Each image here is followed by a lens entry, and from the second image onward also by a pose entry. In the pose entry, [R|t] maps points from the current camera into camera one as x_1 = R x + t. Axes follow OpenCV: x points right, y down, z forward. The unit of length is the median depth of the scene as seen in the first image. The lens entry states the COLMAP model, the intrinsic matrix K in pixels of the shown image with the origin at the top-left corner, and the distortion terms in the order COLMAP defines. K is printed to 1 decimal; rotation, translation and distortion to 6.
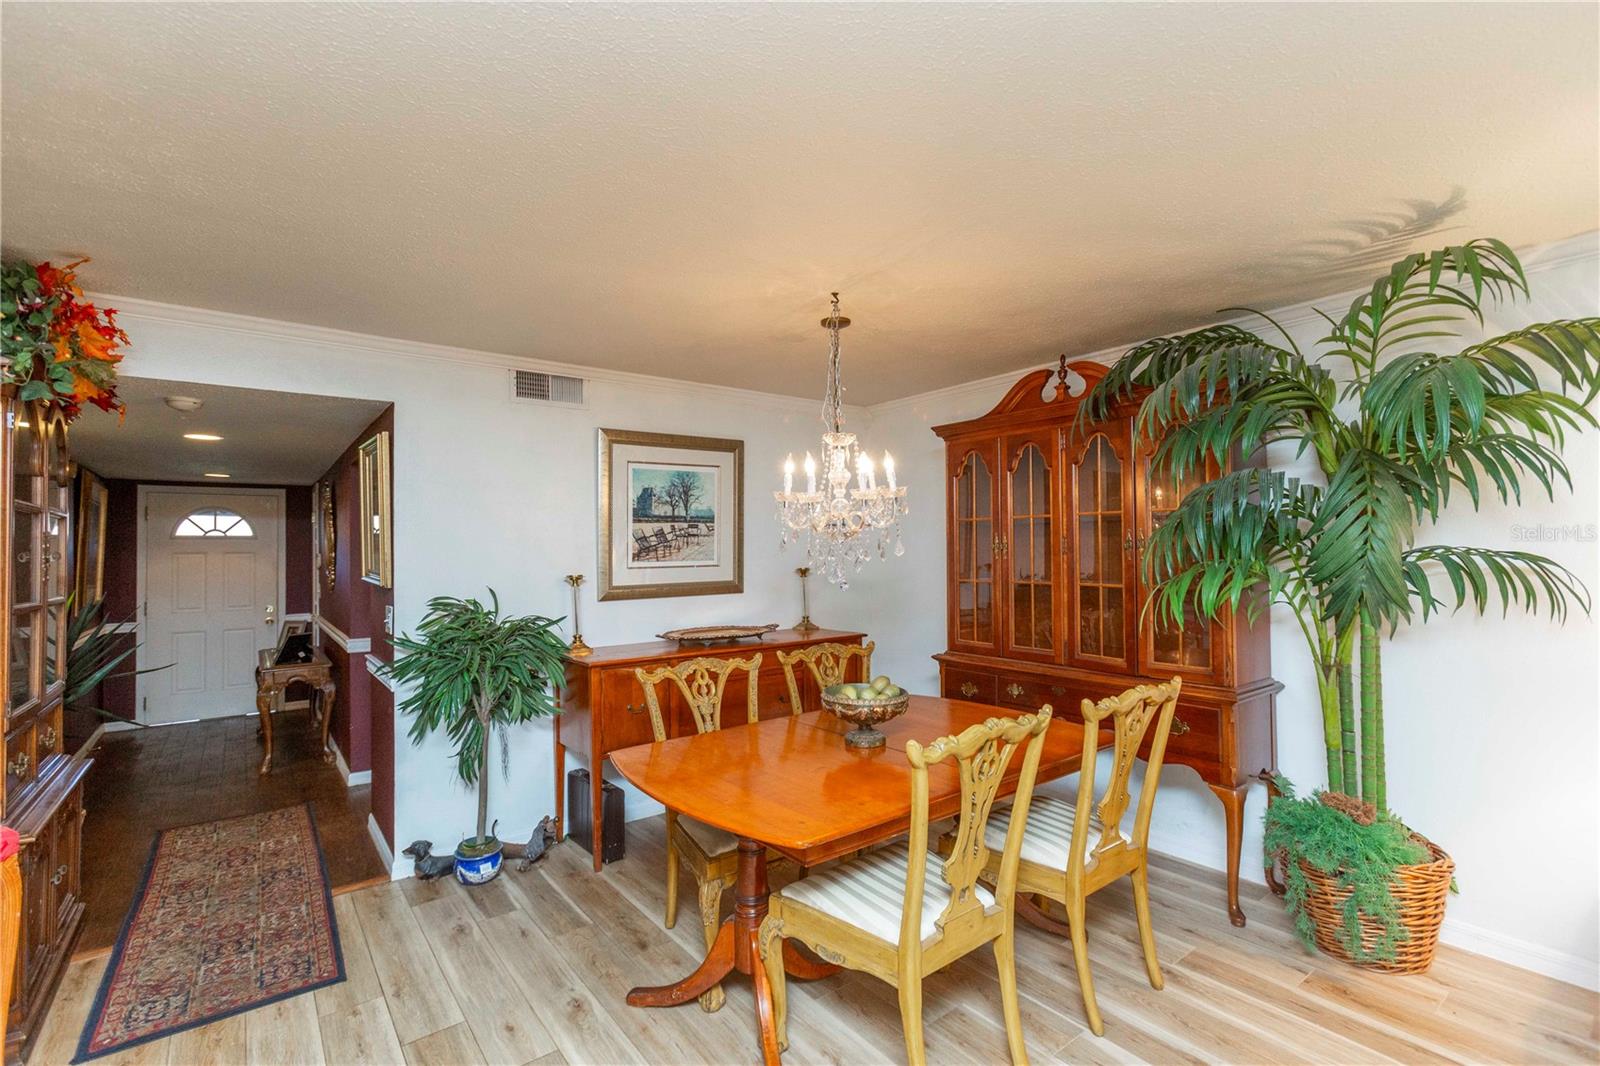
lens RADIAL K [[720.7, 0, 796.0], [0, 720.7, 539.1], [0, 0, 1]] dist [0.001734, 0.003284]
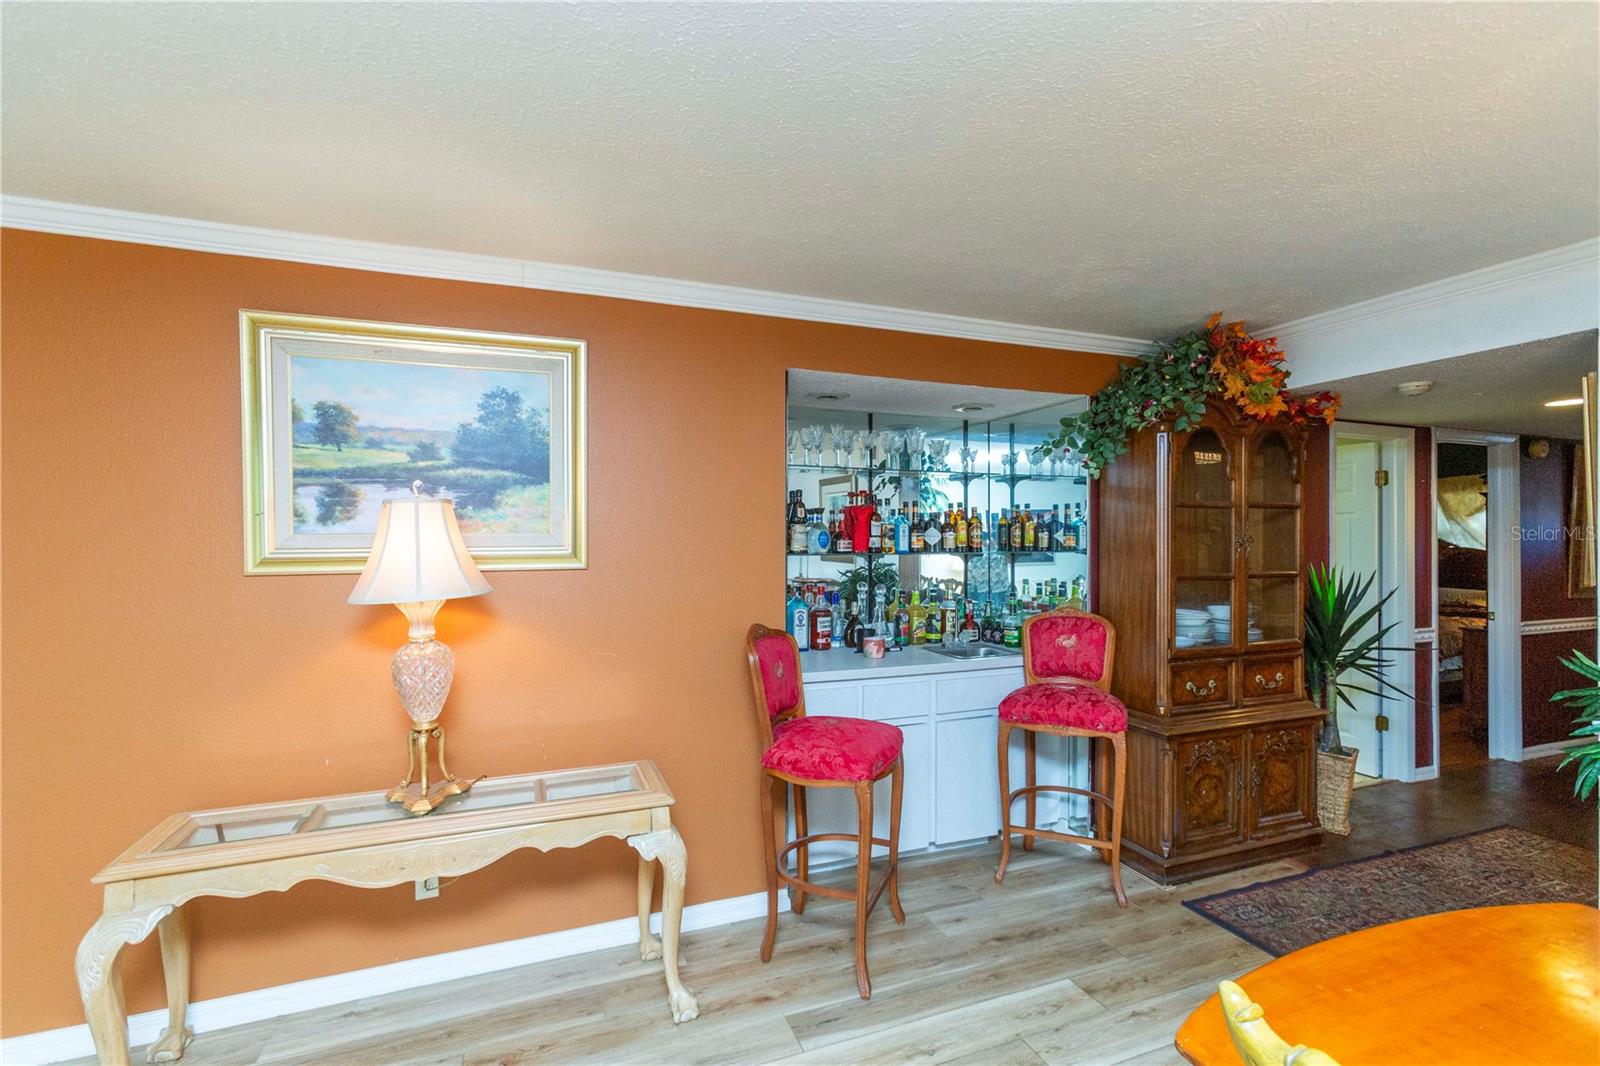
lens RADIAL K [[720.7, 0, 808.7], [0, 720.7, 526.2], [0, 0, 1]] dist [0.001734, 0.003284]
pose [[-0.268604, -0.003684, -0.963244, 0.410219], [0.019142, 0.999775, -0.009162, -0.000617], [0.963061, -0.020899, -0.268473, 0.534721]]
